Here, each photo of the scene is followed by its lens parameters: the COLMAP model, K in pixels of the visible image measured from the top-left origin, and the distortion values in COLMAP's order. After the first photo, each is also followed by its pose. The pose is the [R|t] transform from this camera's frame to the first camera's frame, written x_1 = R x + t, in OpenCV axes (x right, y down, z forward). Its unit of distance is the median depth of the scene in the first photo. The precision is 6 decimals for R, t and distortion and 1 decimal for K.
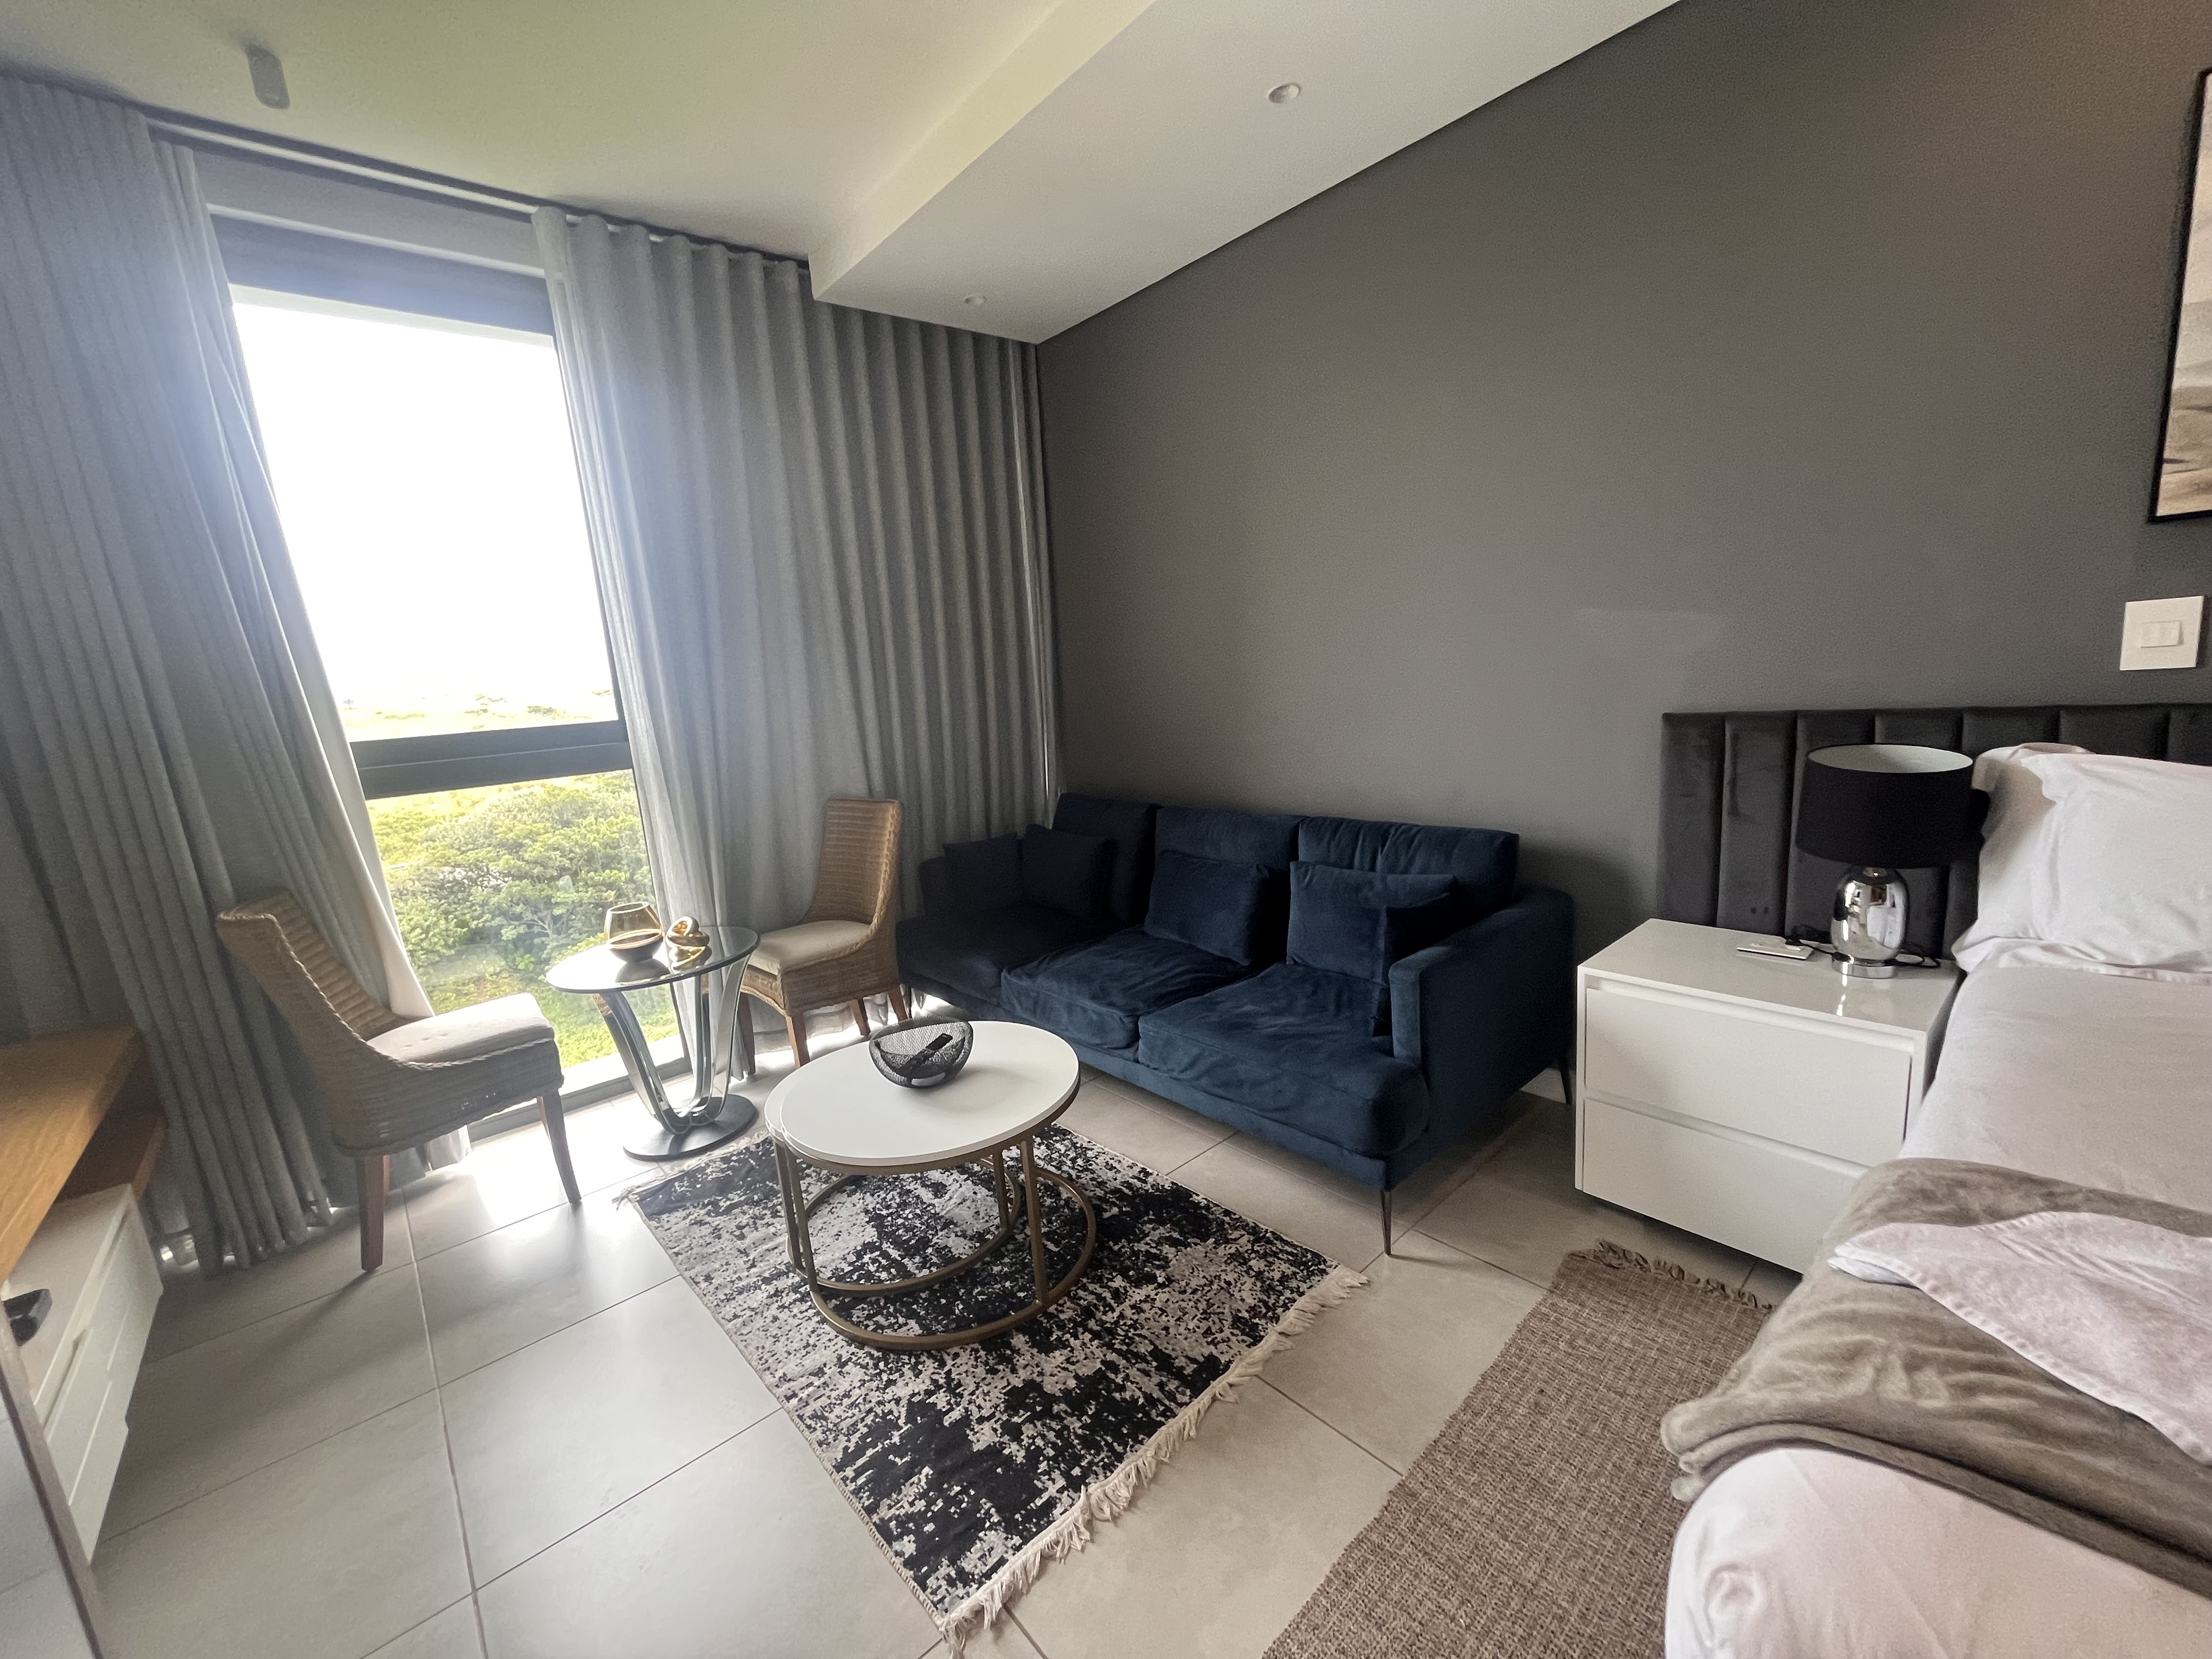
lens RADIAL K [[894.3, 0, 1109.1], [0, 894.3, 825.4], [0, 0, 1]] dist [-0.010360, 0.002672]
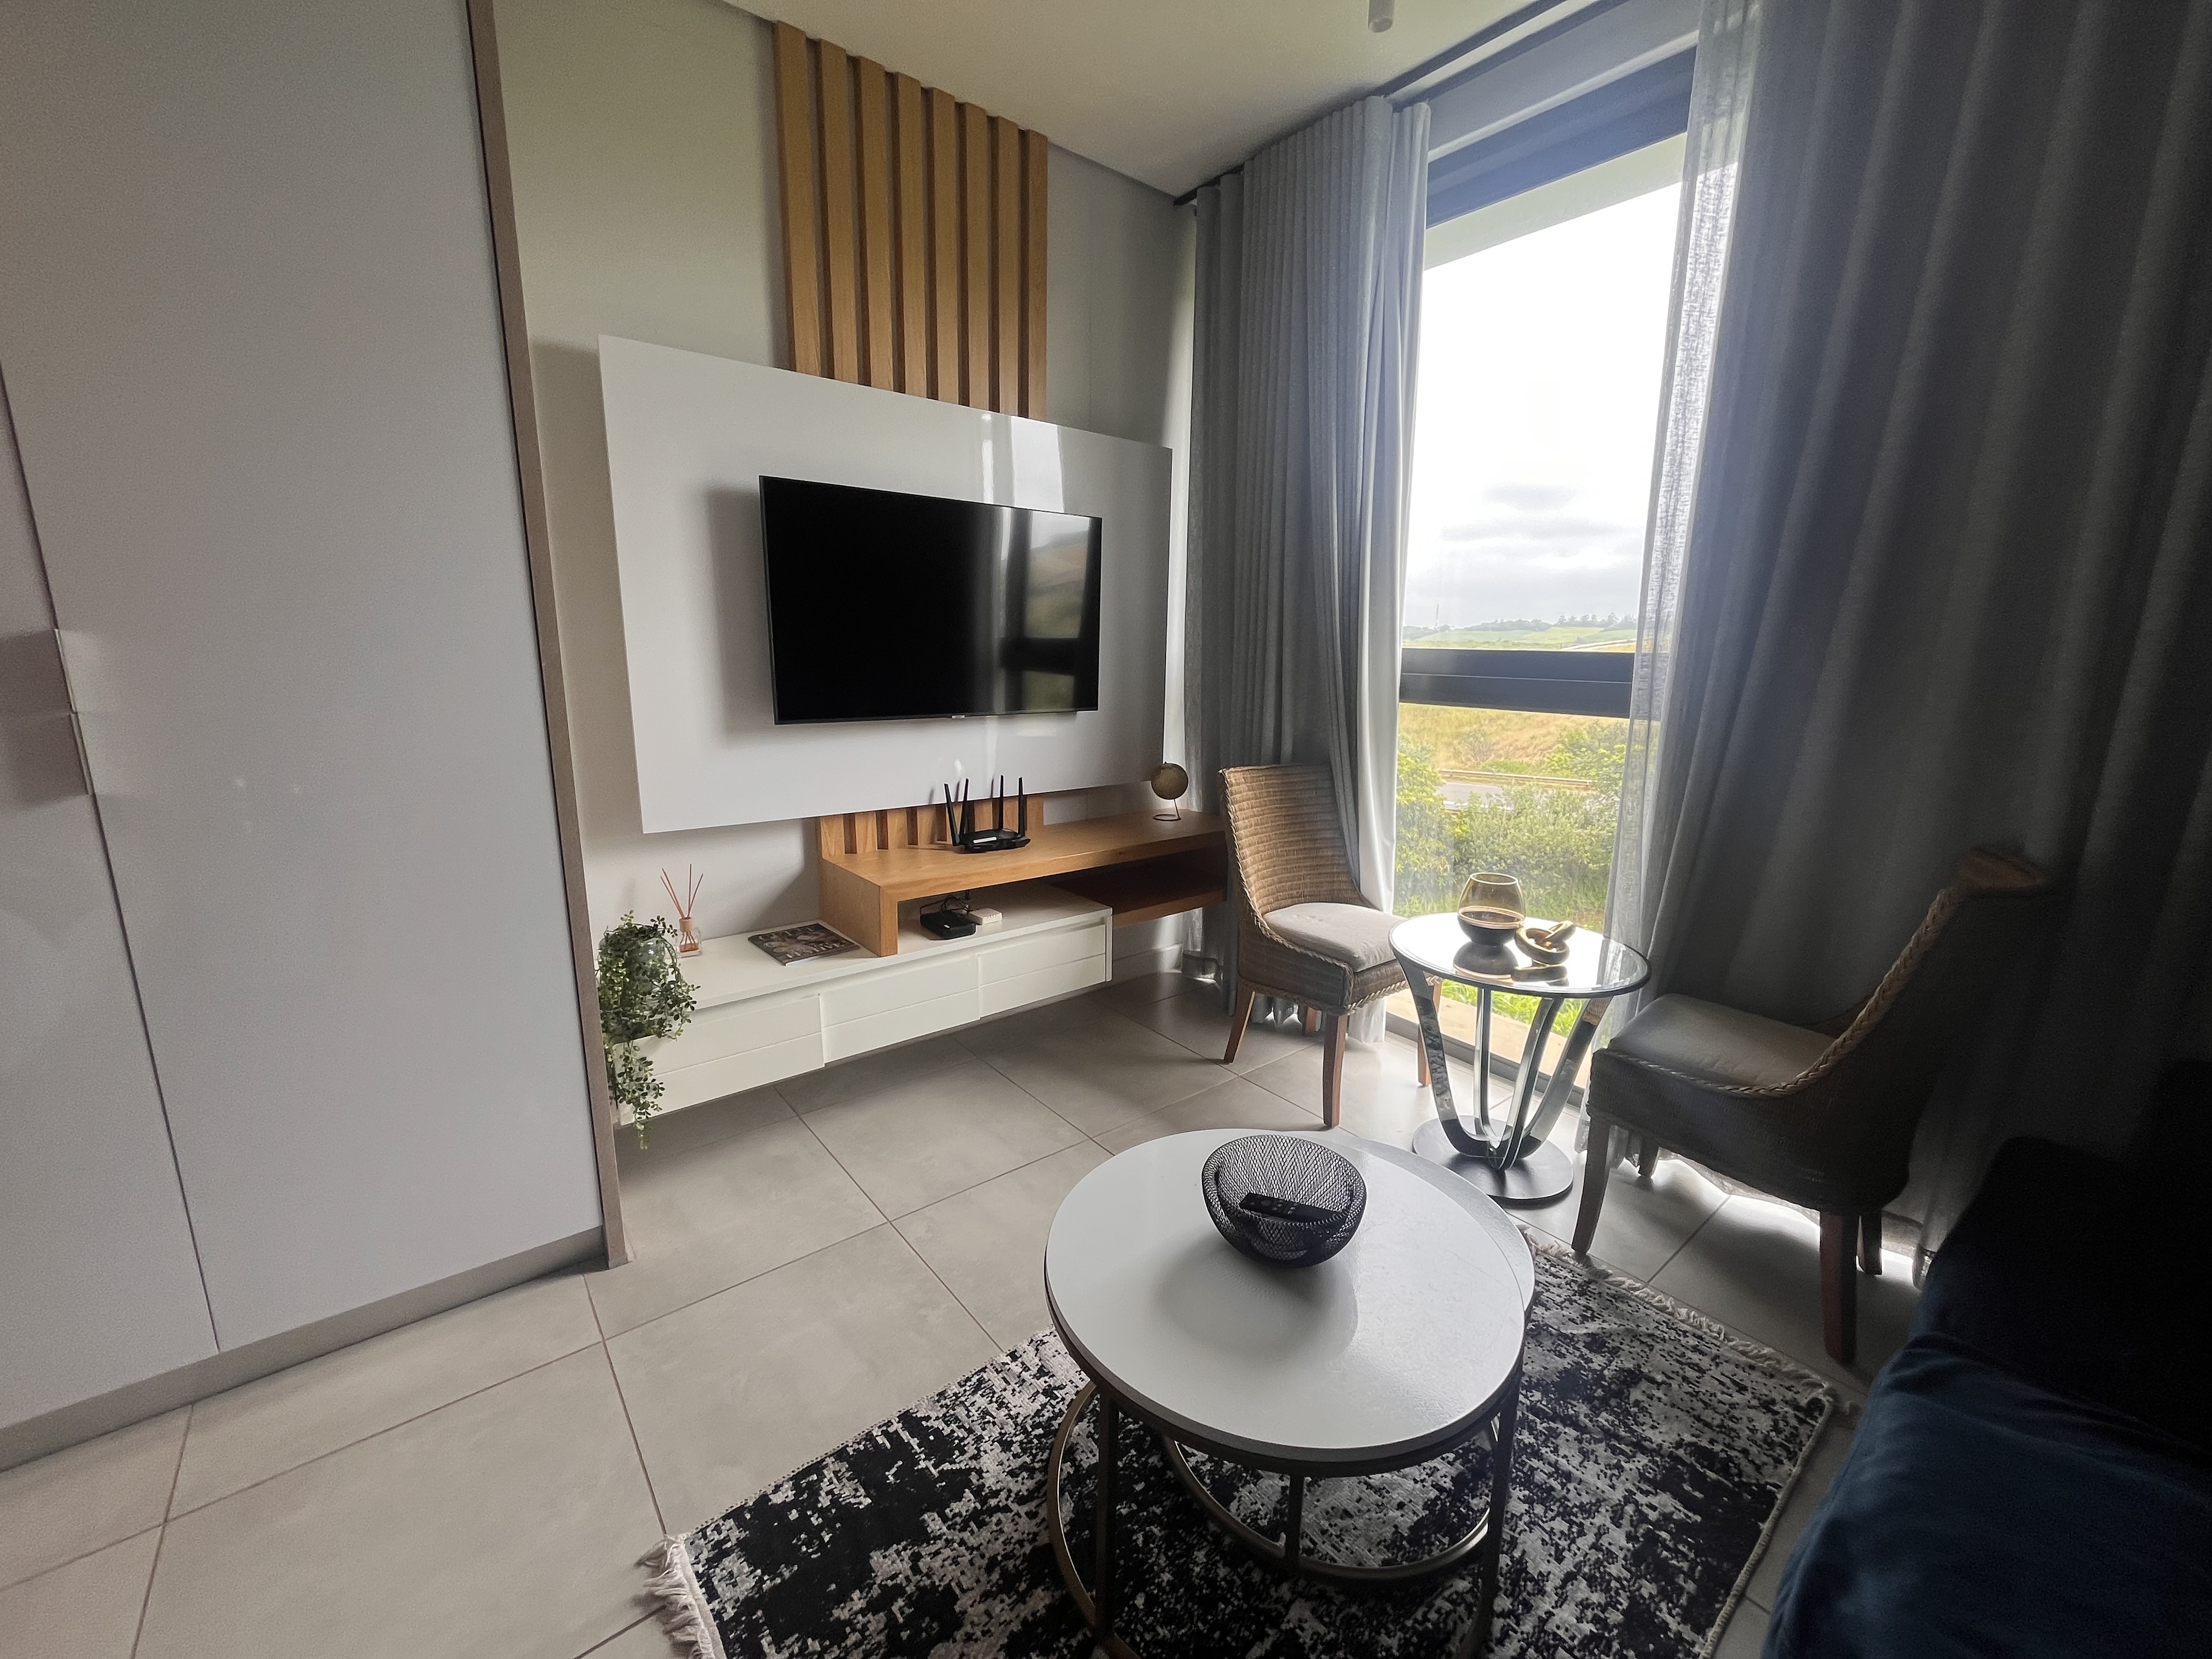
lens RADIAL K [[888.3, 0, 1108.9], [0, 888.3, 833.2], [0, 0, 1]] dist [-0.003838, -0.000370]
pose [[-0.047348, 0.284660, -0.957458, 0.397060], [-0.182840, 0.939869, 0.288472, -0.187734], [0.982002, 0.188721, 0.007546, 0.983569]]
